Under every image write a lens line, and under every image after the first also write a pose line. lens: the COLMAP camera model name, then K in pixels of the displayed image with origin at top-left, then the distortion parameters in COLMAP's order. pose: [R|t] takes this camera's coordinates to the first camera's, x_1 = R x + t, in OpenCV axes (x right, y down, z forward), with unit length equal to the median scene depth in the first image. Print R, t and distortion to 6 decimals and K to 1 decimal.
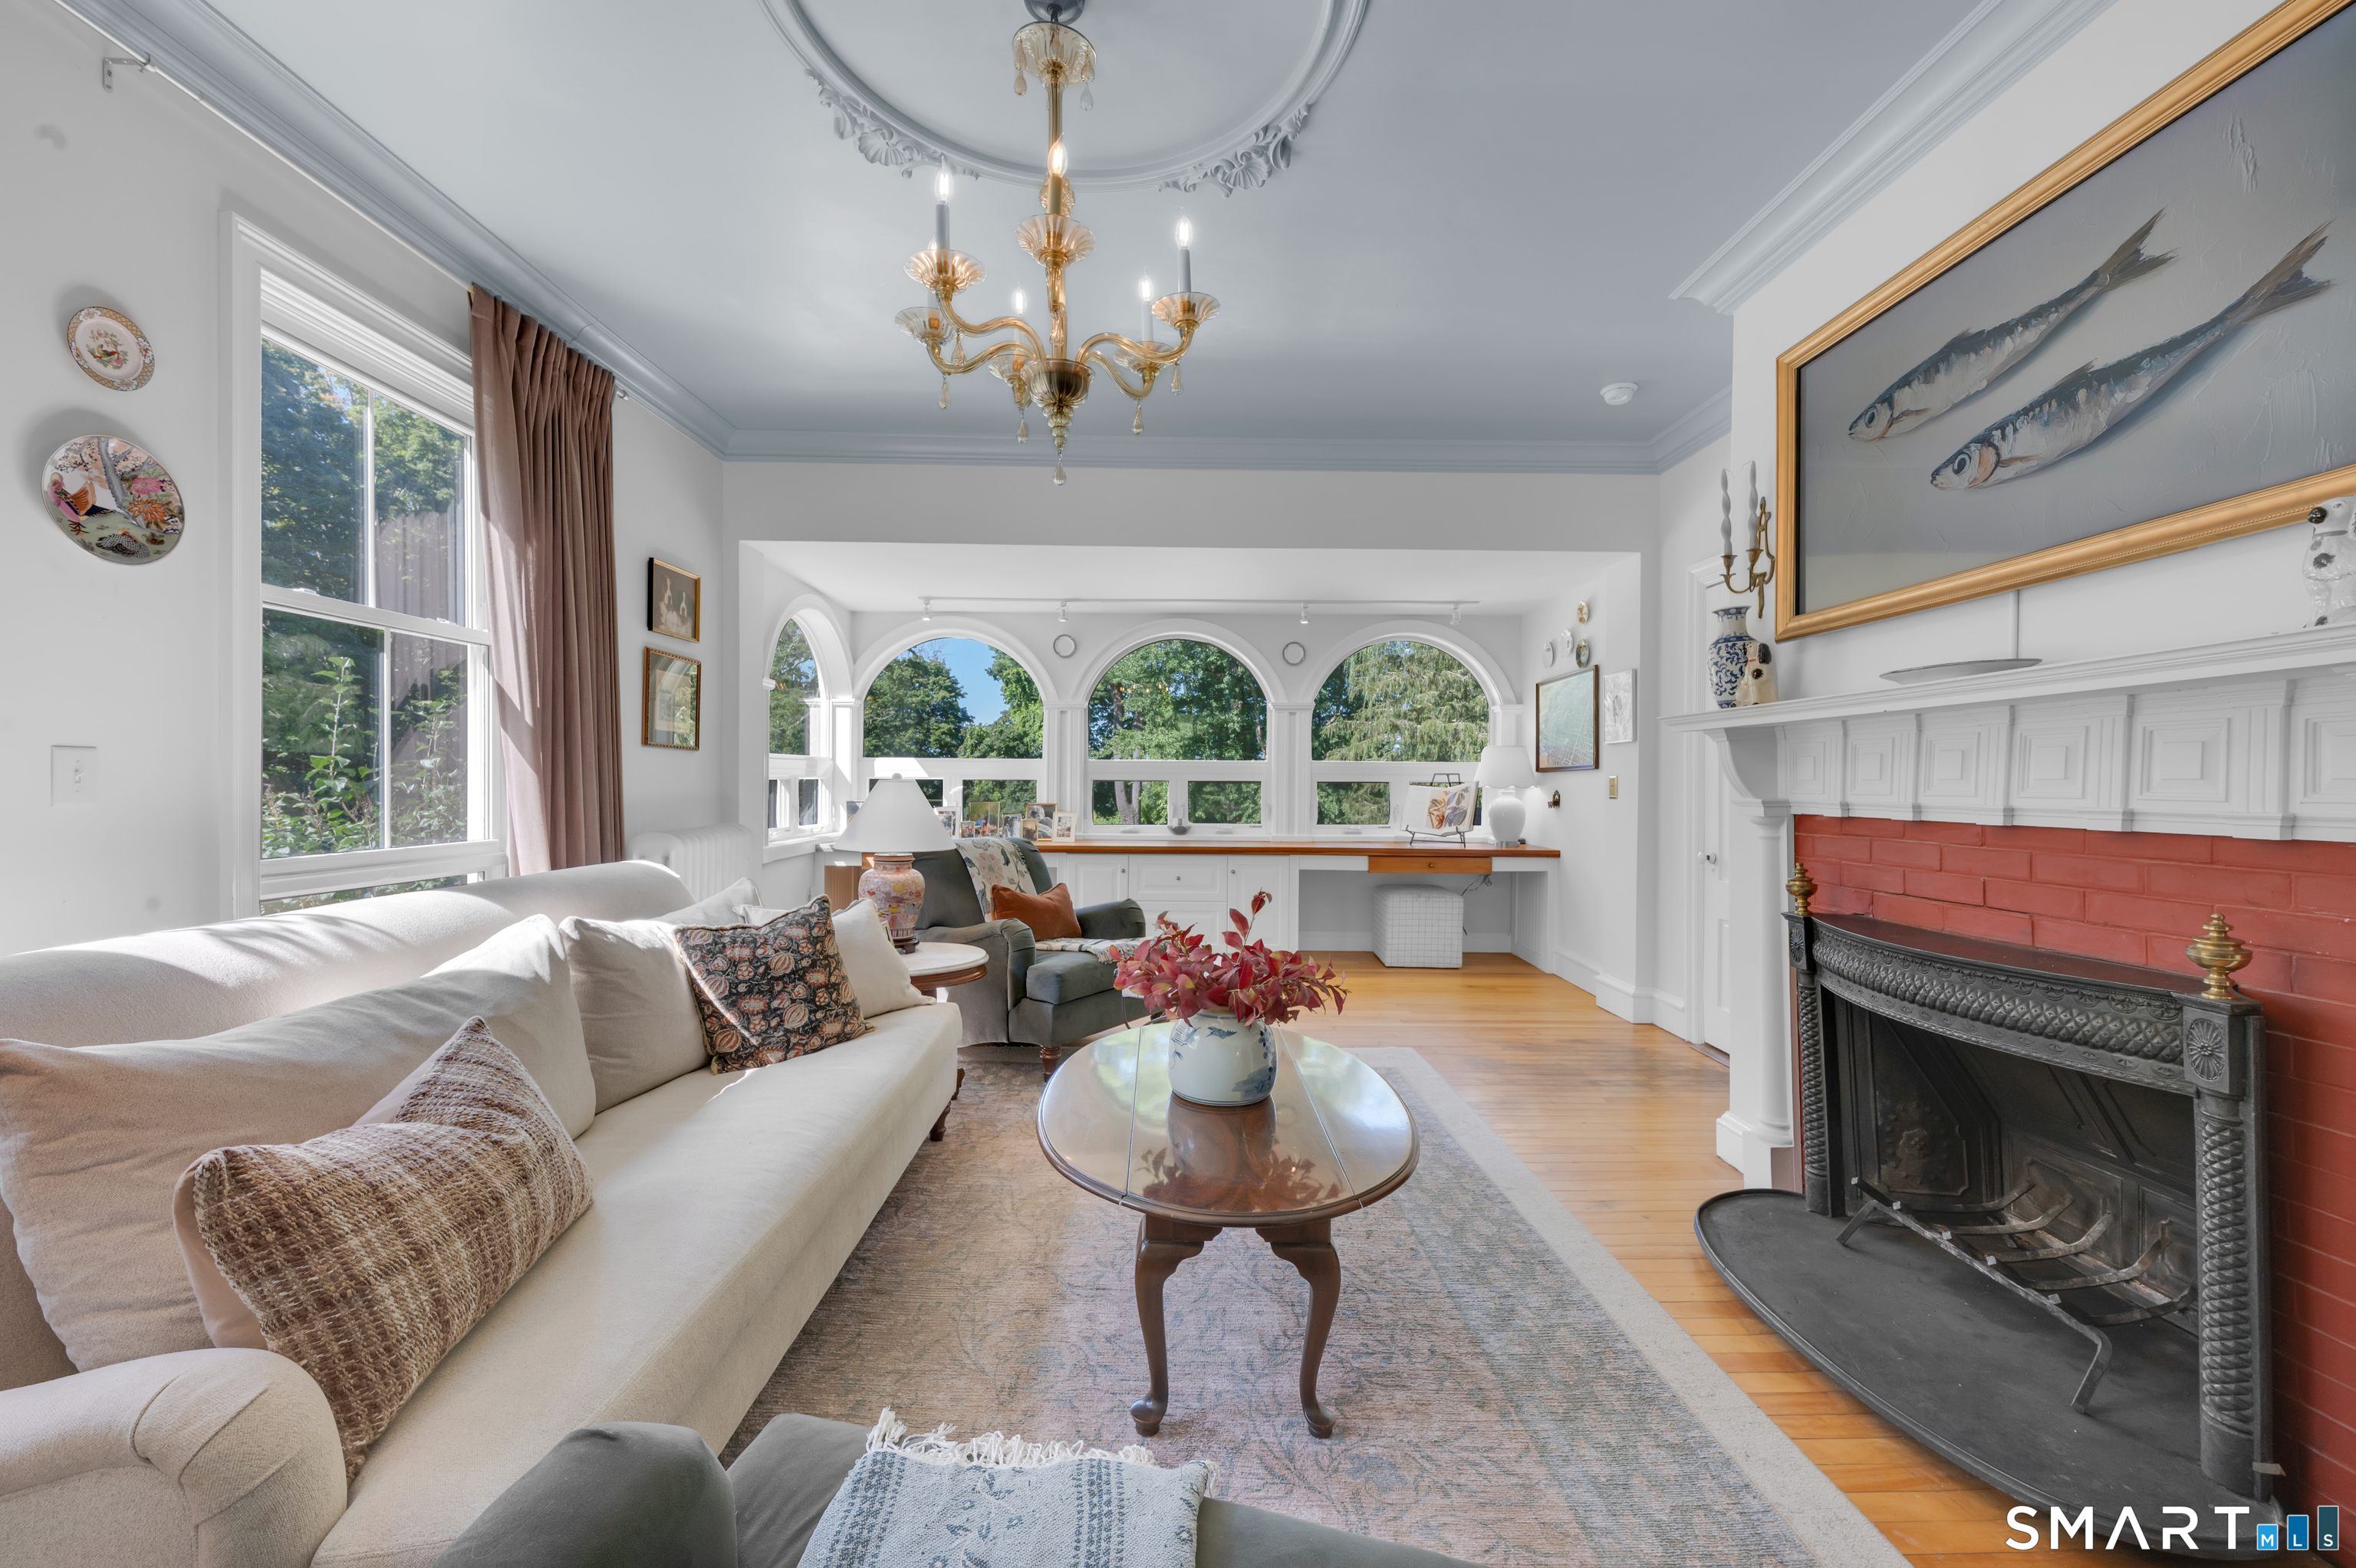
lens RADIAL K [[924.3, 0, 1163.6], [0, 924.3, 787.9], [0, 0, 1]] dist [0.000298, 0.000045]
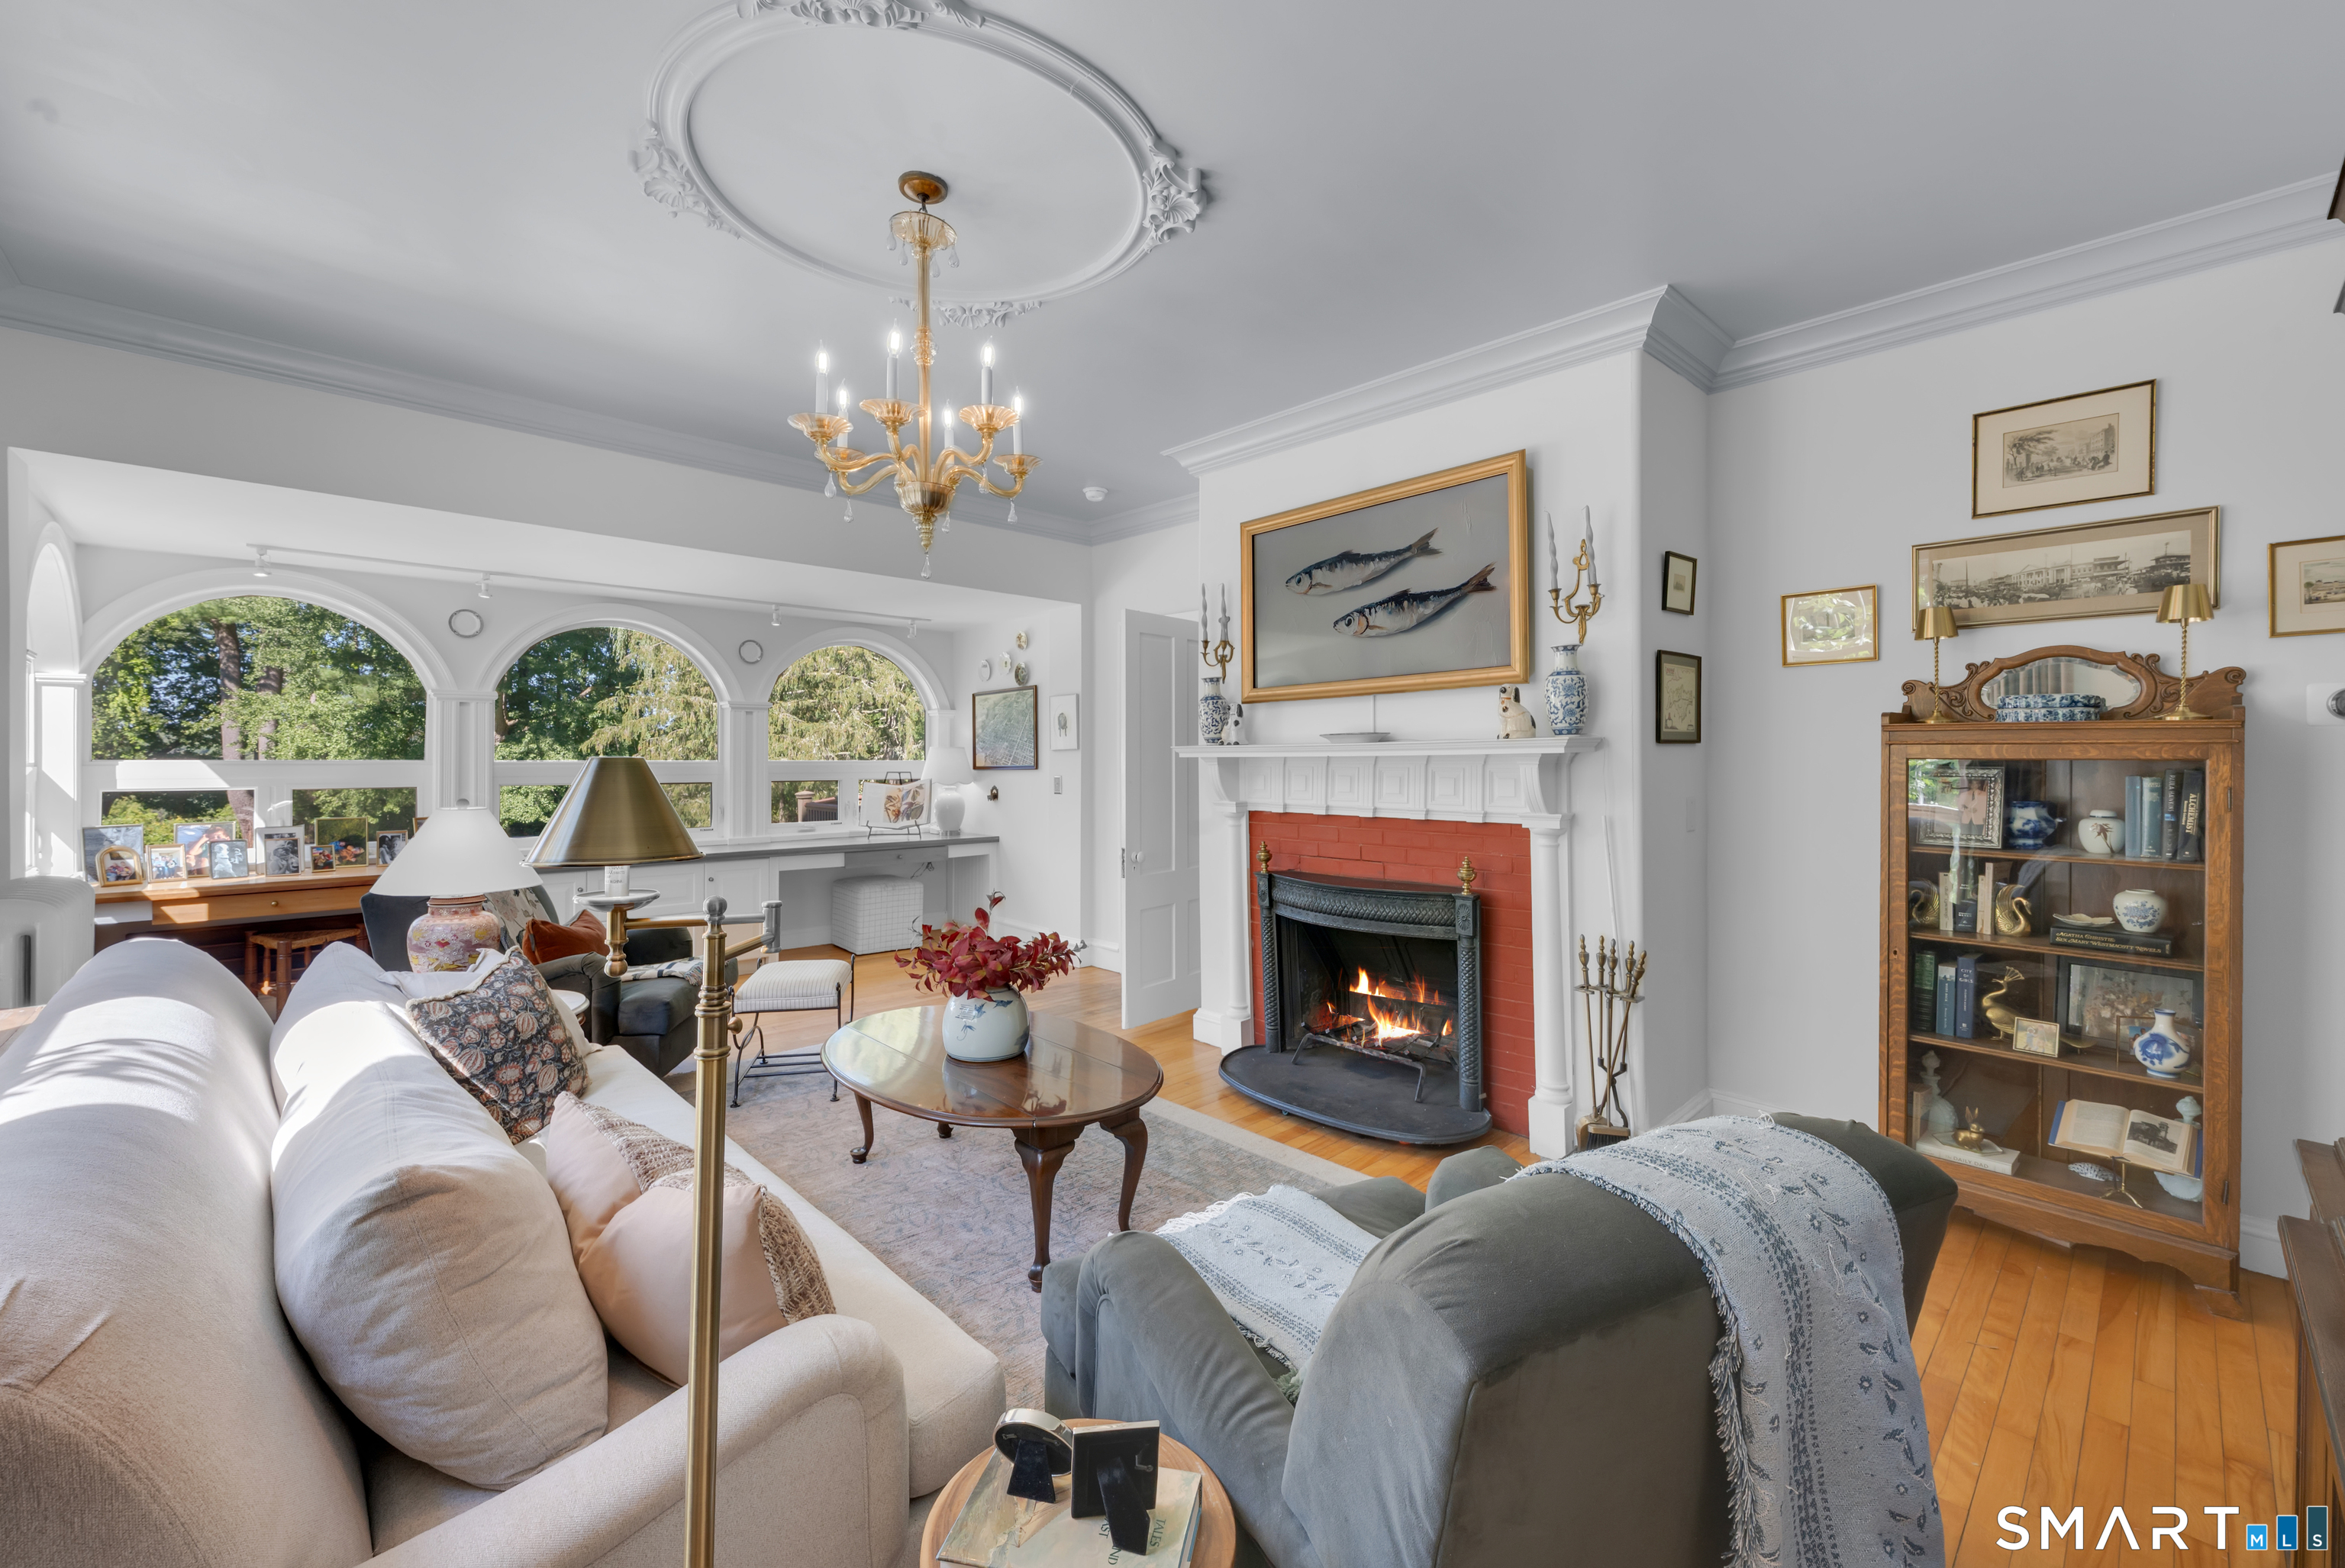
lens RADIAL K [[932.6, 0, 1194.0], [0, 932.6, 766.7], [0, 0, 1]] dist [-0.000366, -0.000143]
pose [[0.725240, -0.009044, 0.688436, -0.582185], [0.009879, 0.999947, 0.002729, -0.061580], [-0.688425, 0.004822, 0.725292, -0.122390]]
